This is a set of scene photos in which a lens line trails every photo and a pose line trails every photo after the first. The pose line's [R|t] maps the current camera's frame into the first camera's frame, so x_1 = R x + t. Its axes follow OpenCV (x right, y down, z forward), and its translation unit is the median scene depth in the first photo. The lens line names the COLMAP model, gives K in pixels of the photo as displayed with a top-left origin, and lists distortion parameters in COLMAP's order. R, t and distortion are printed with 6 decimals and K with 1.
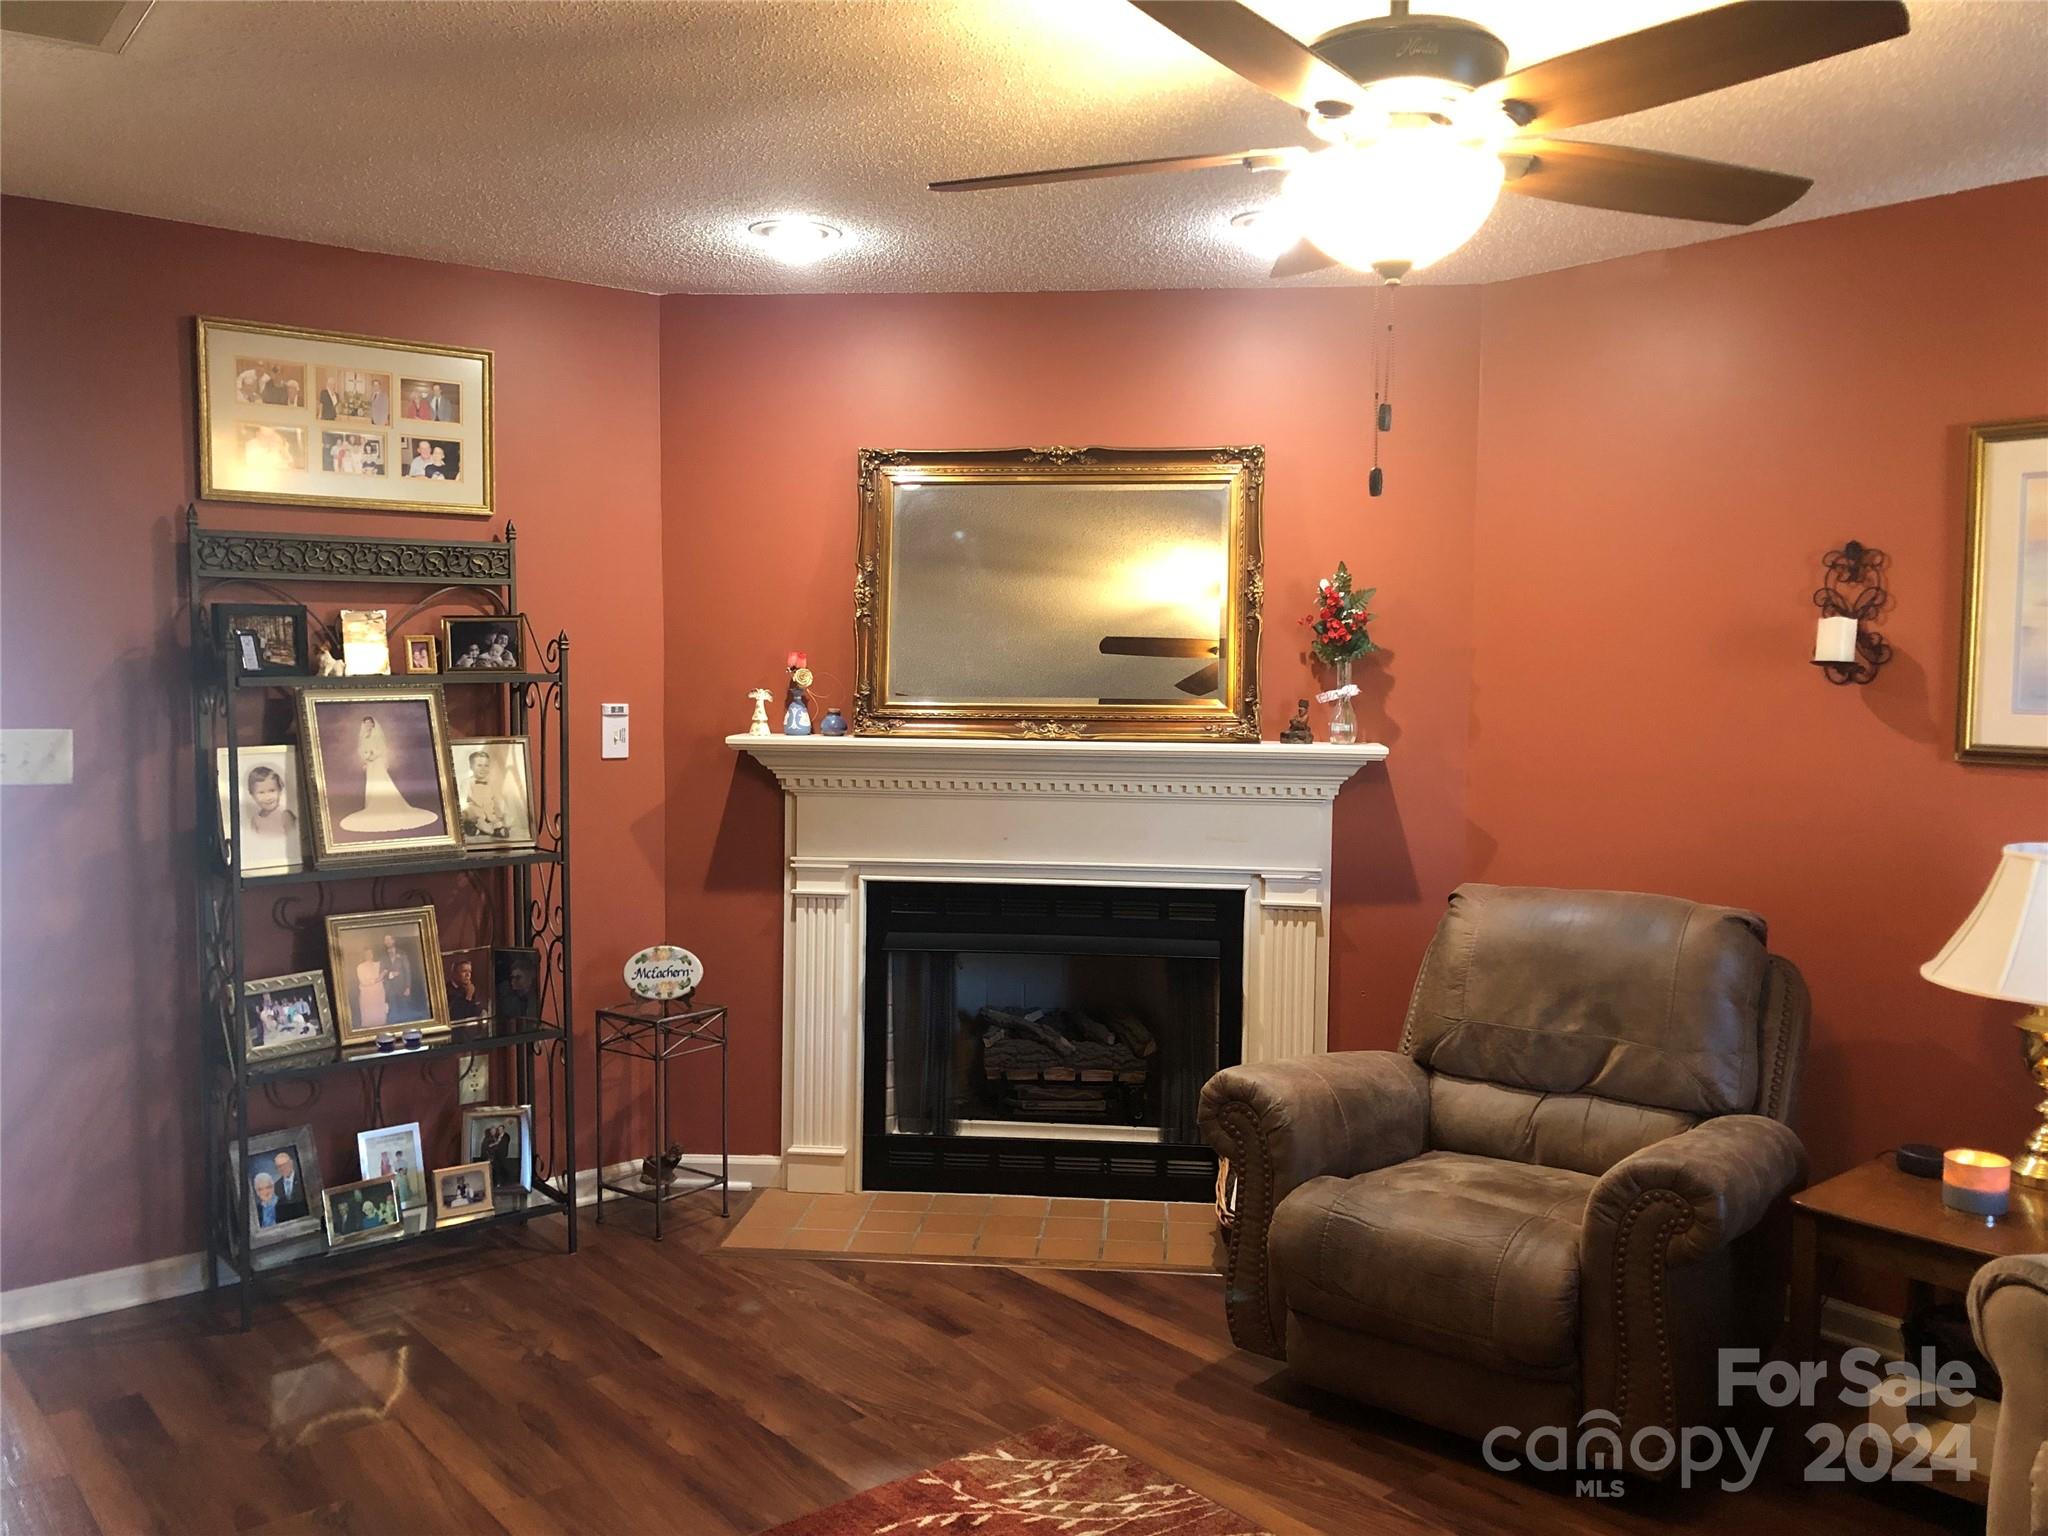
lens RADIAL K [[1692.1, 0, 1025.1], [0, 1692.1, 779.0], [0, 0, 1]] dist [0.036440, -0.052129]
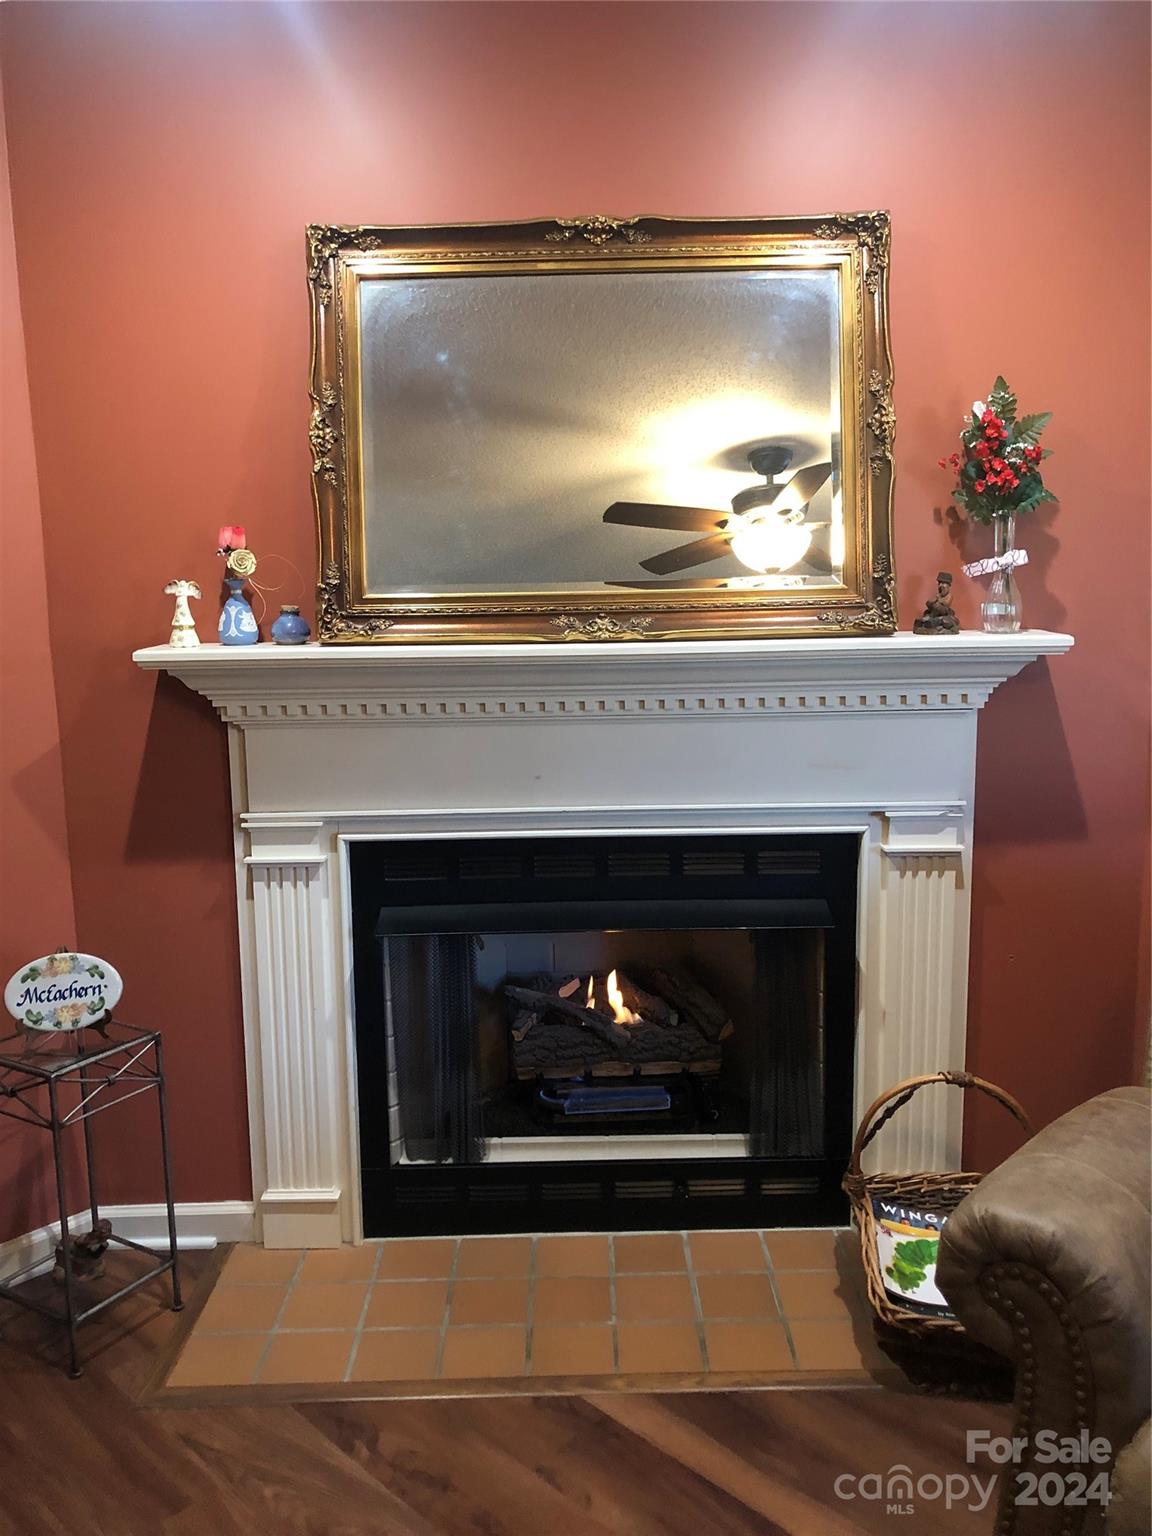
lens RADIAL K [[1269.1, 0, 582.4], [0, 1269.1, 768.8], [0, 0, 1]] dist [0.036440, -0.052129]
pose [[0.994703, -0.042888, 0.093420, -0.044231], [0.034209, 0.995116, 0.092594, -0.019007], [-0.096935, -0.088908, 0.991312, 0.456522]]
